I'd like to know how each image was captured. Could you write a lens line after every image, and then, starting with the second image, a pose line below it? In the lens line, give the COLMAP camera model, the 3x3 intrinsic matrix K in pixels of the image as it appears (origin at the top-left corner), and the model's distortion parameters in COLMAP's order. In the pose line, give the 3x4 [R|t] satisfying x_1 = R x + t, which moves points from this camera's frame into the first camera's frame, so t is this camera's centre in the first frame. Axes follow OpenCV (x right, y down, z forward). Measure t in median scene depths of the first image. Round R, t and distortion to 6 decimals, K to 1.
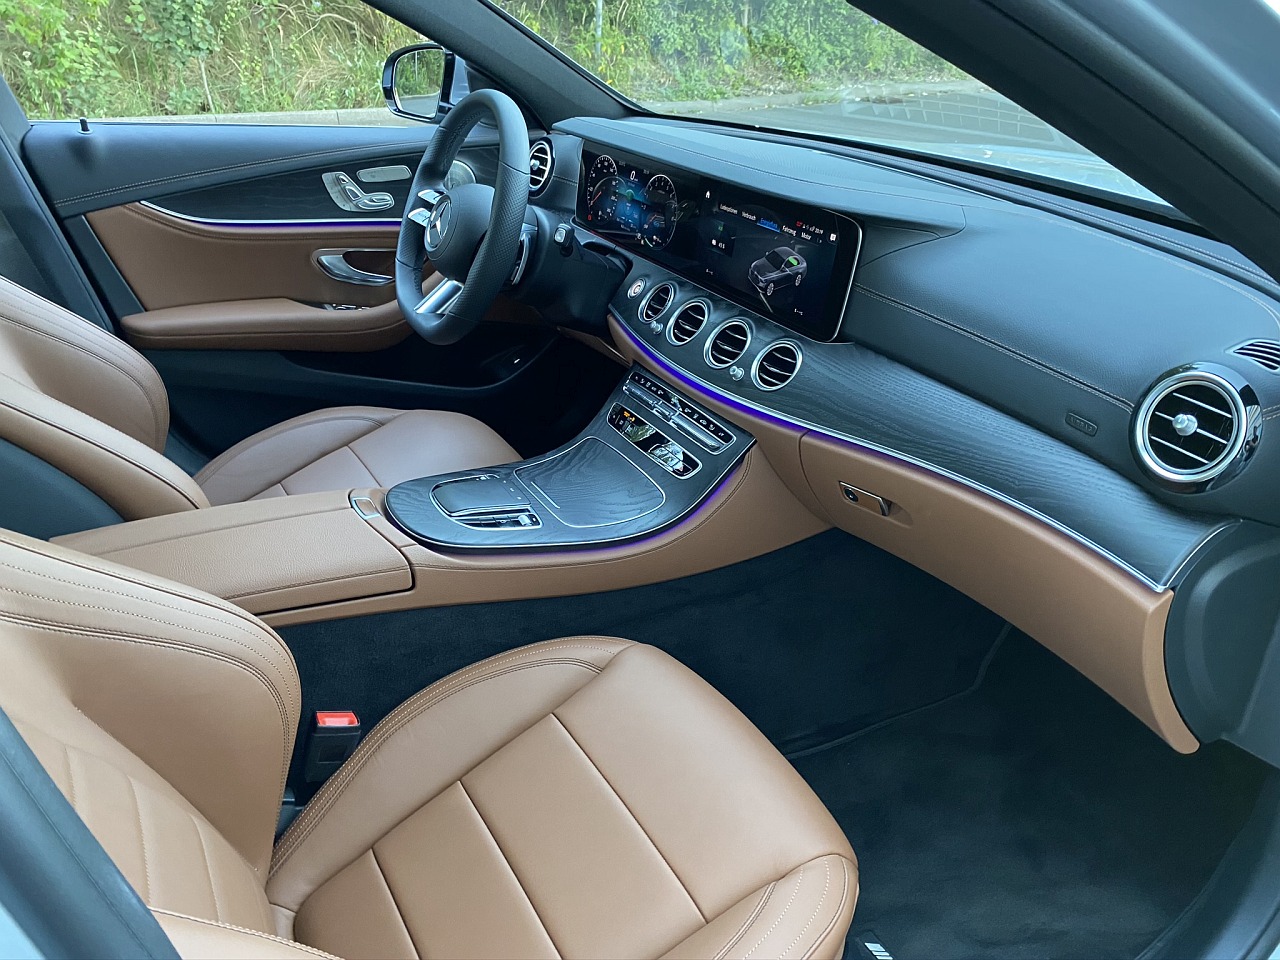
lens RADIAL K [[985.5, 0, 668.8], [0, 985.5, 466.4], [0, 0, 1]] dist [0.017517, -0.033598]
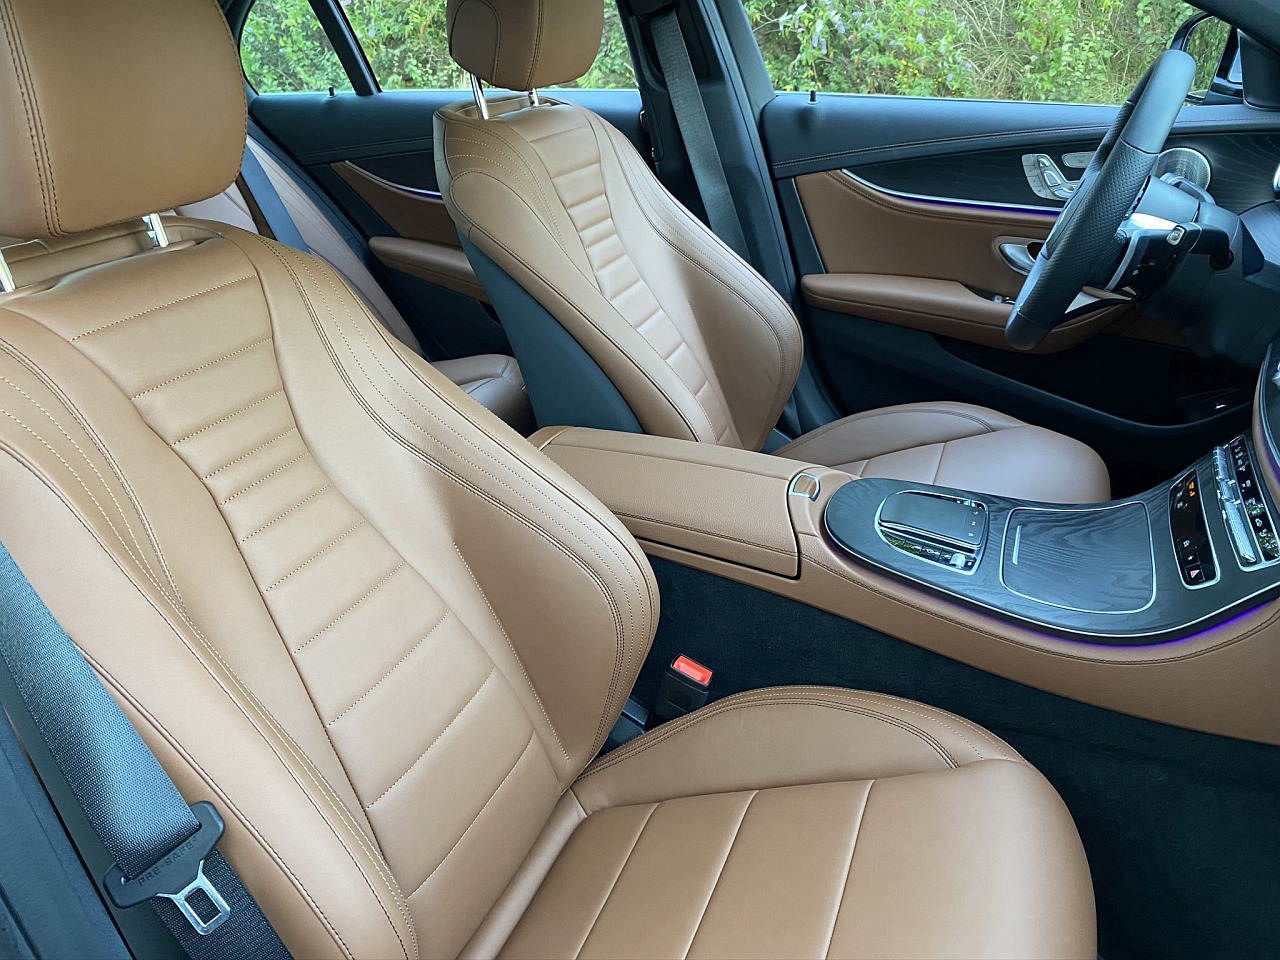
lens RADIAL K [[985.5, 0, 637.8], [0, 985.5, 474.8], [0, 0, 1]] dist [0.017517, -0.033598]
pose [[0.595640, 0.286633, -0.750369, 0.233415], [-0.287450, 0.948363, 0.134088, -0.037151], [0.750057, 0.135826, 0.647276, 0.196602]]
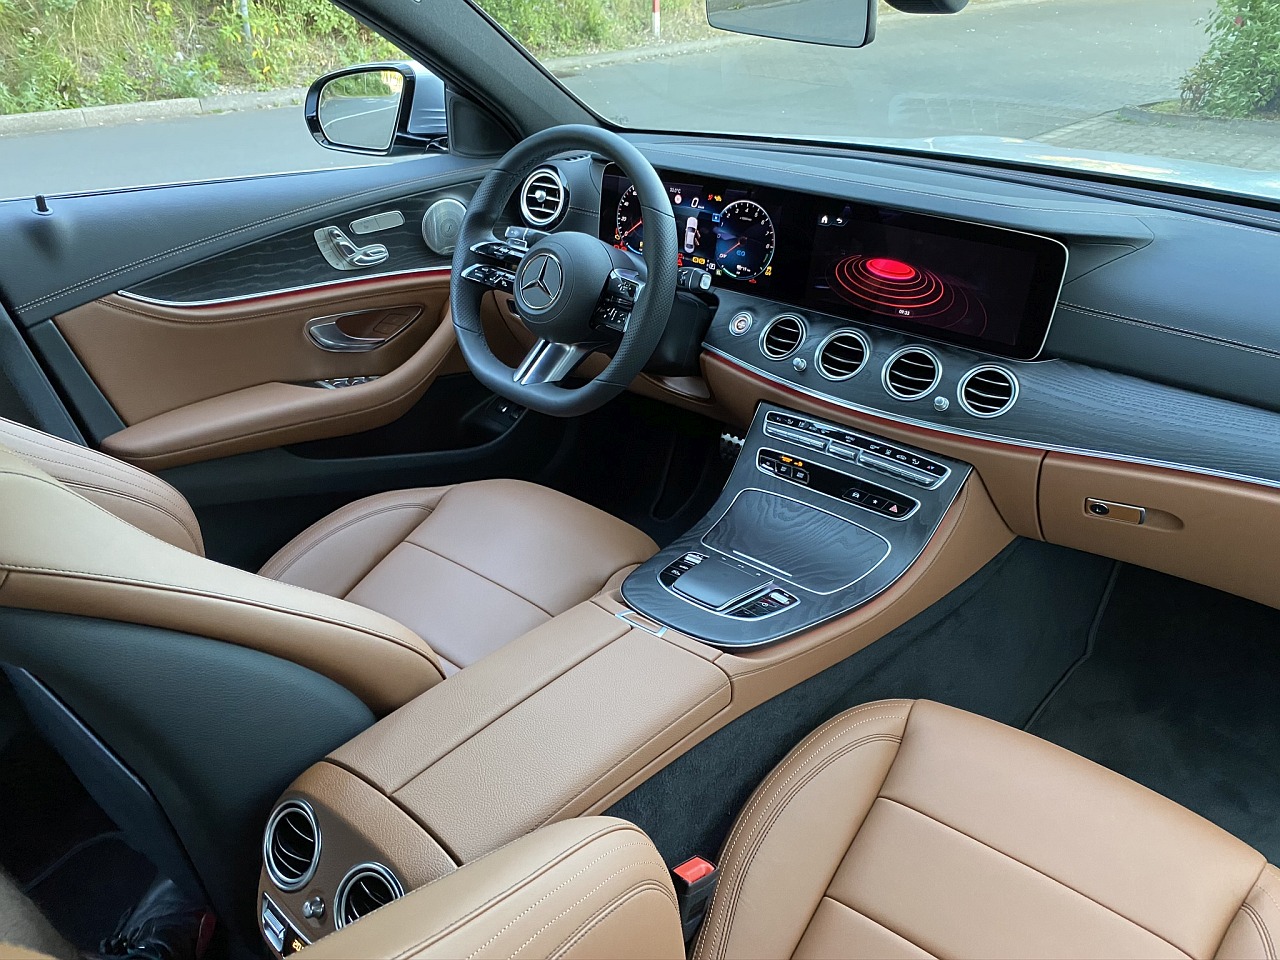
lens RADIAL K [[985.5, 0, 659.5], [0, 985.5, 464.5], [0, 0, 1]] dist [0.017517, -0.033598]
pose [[0.938227, -0.171386, 0.300596, -0.401633], [0.163244, 0.985204, 0.052196, -0.106522], [-0.305094, 0.000099, 0.952322, 0.121726]]
